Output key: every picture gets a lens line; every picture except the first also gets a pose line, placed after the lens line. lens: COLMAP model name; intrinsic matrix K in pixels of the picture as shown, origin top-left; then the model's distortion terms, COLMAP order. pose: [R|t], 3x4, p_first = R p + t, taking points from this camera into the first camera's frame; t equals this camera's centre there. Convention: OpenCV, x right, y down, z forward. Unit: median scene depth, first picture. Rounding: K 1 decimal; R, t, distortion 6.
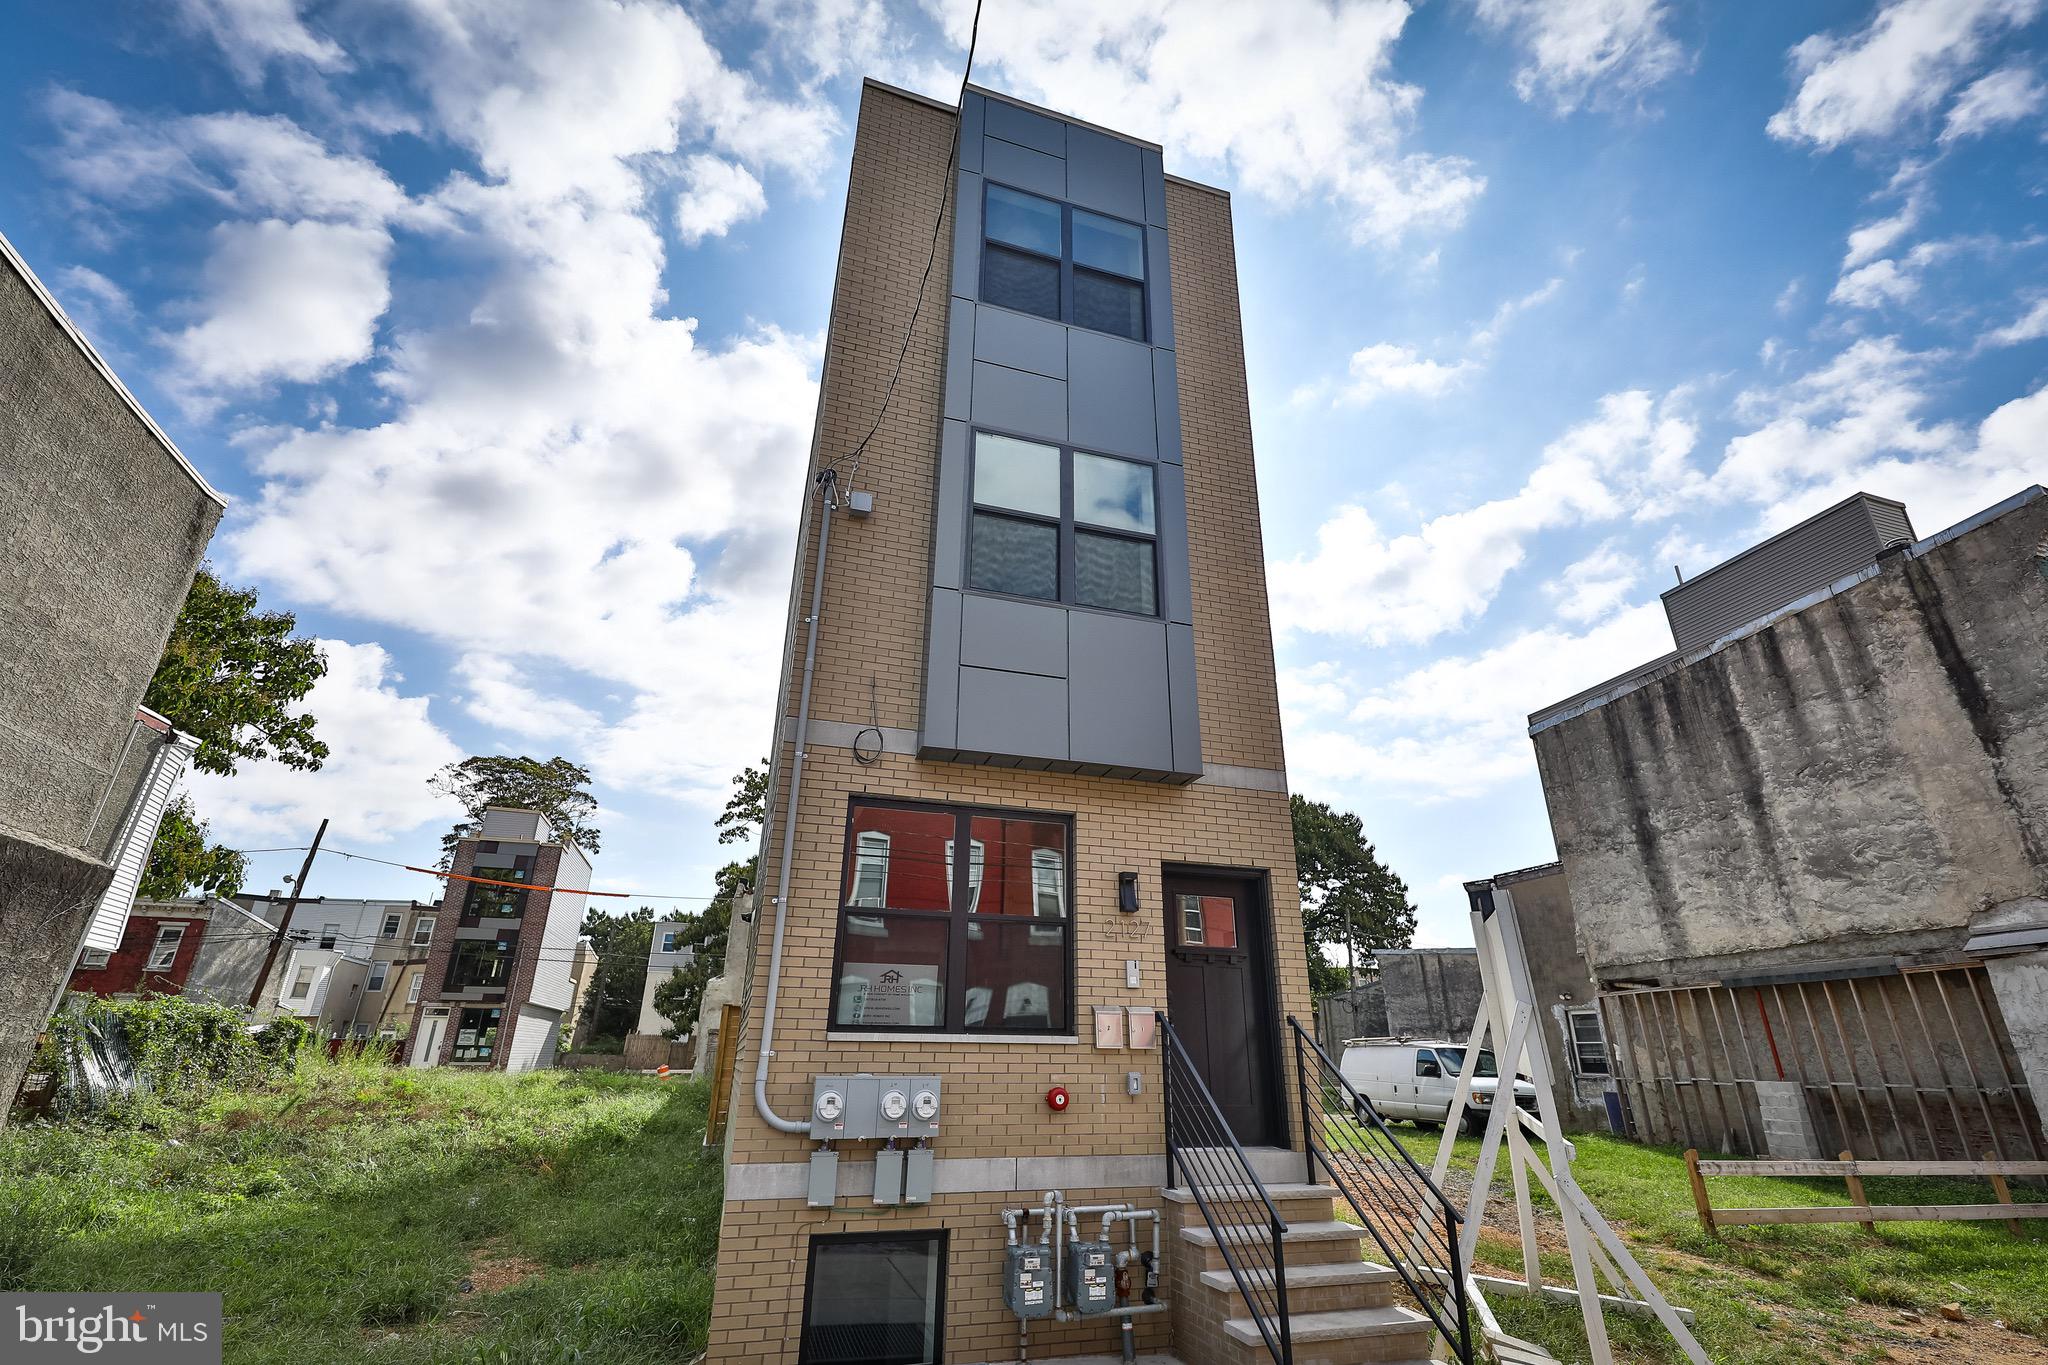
lens RADIAL K [[882.7, 0, 1024.0], [0, 882.7, 682.5], [0, 0, 1]] dist [0.016695, -0.008288]
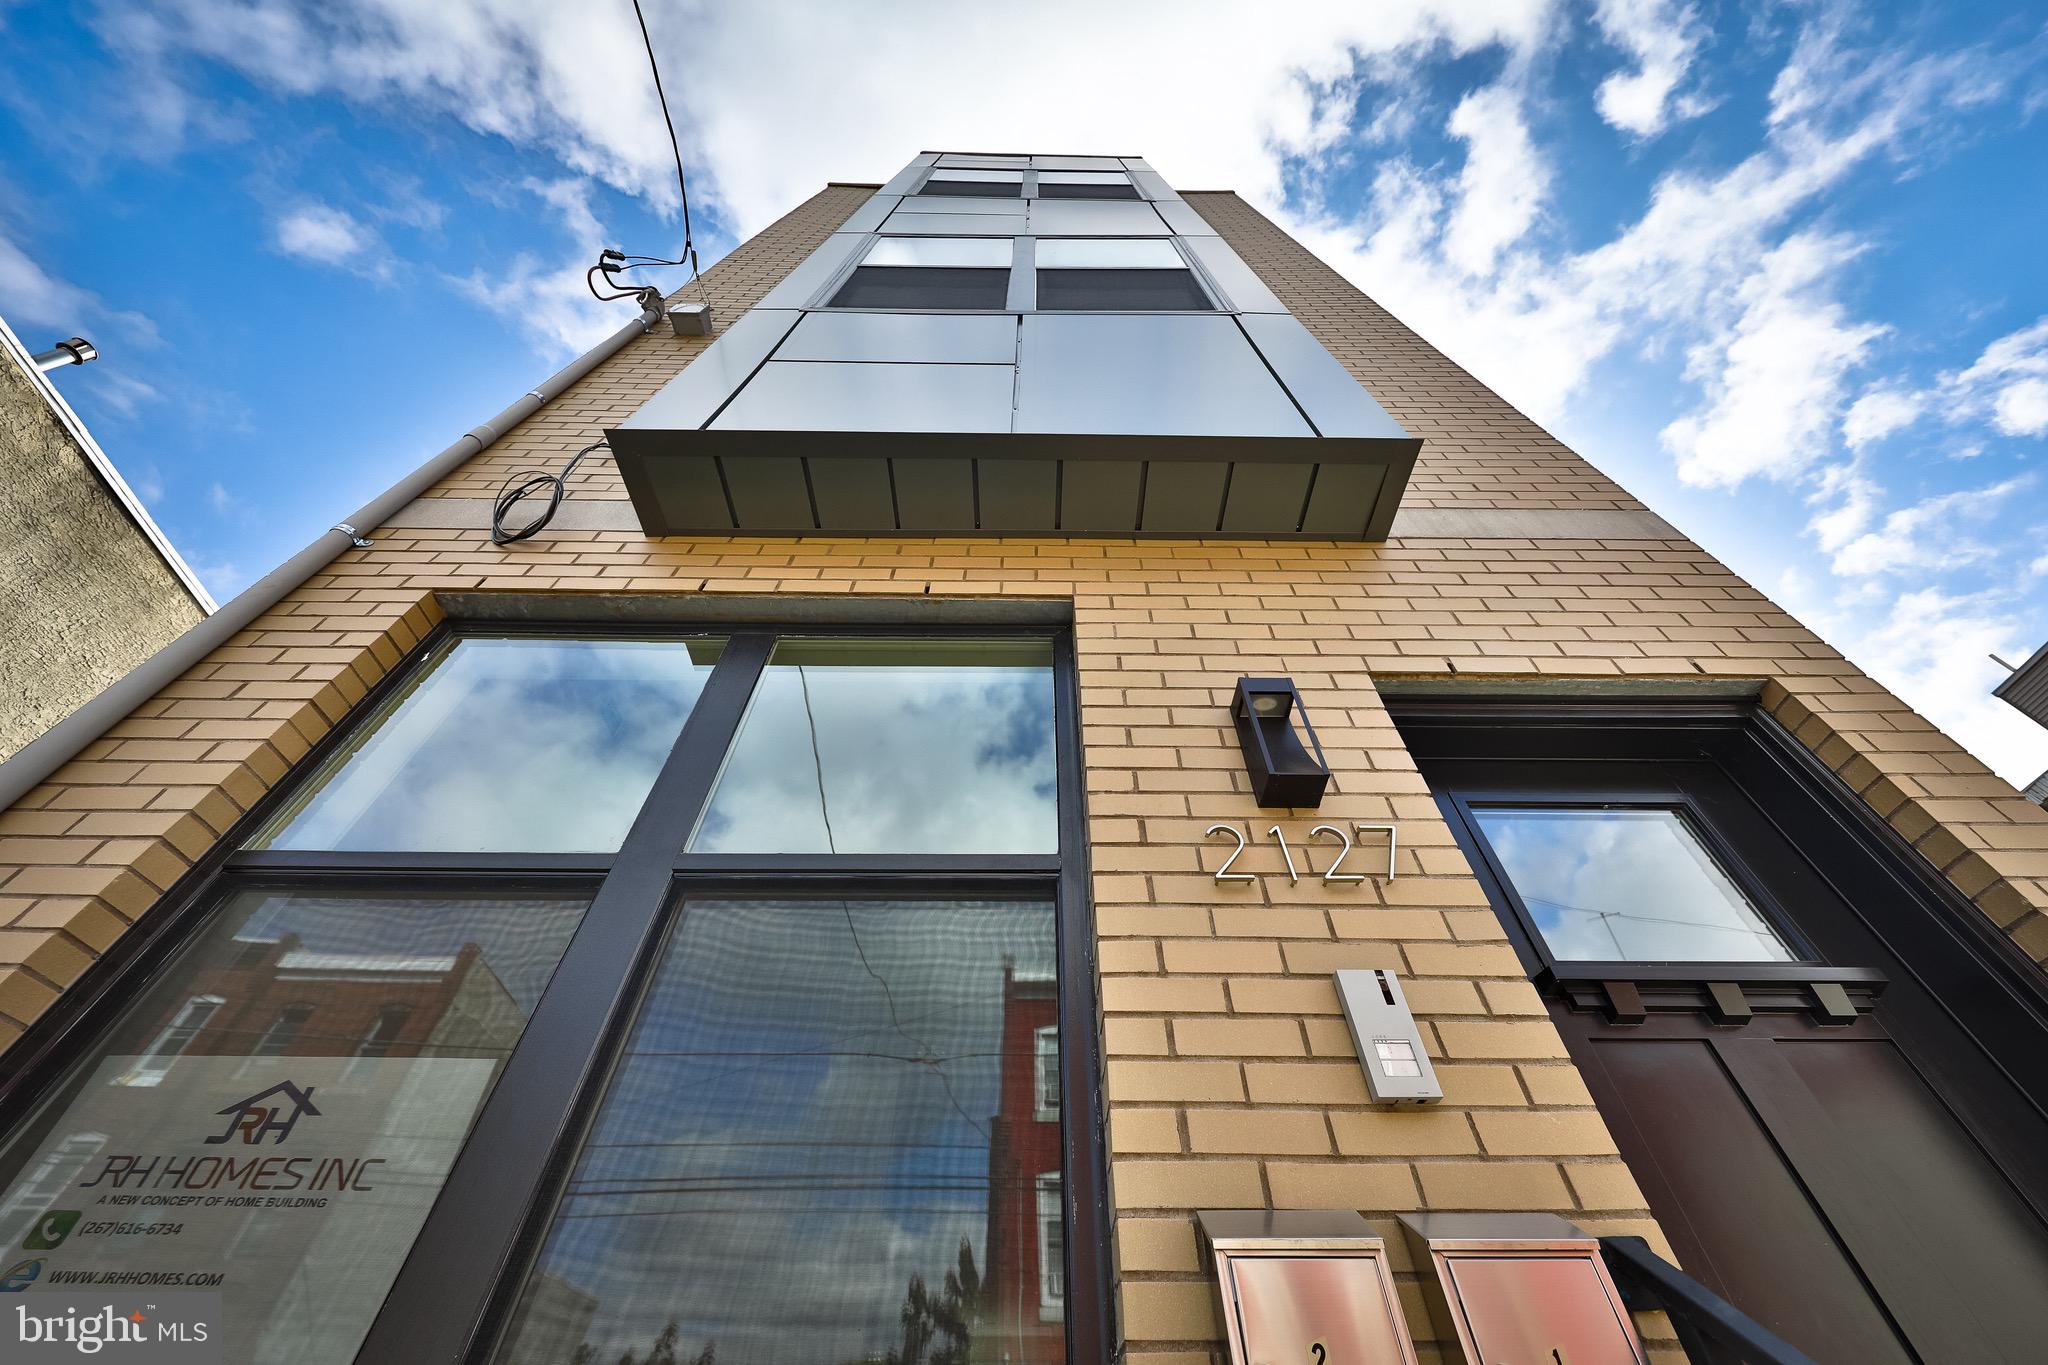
lens RADIAL K [[729.6, 0, 1029.7], [0, 729.6, 685.9], [0, 0, 1]] dist [0.001074, 0.000036]
pose [[0.958401, -0.219475, -0.182477, 0.043428], [0.115391, 0.882680, -0.455589, 0.152789], [0.261059, 0.415581, 0.871287, 0.373584]]
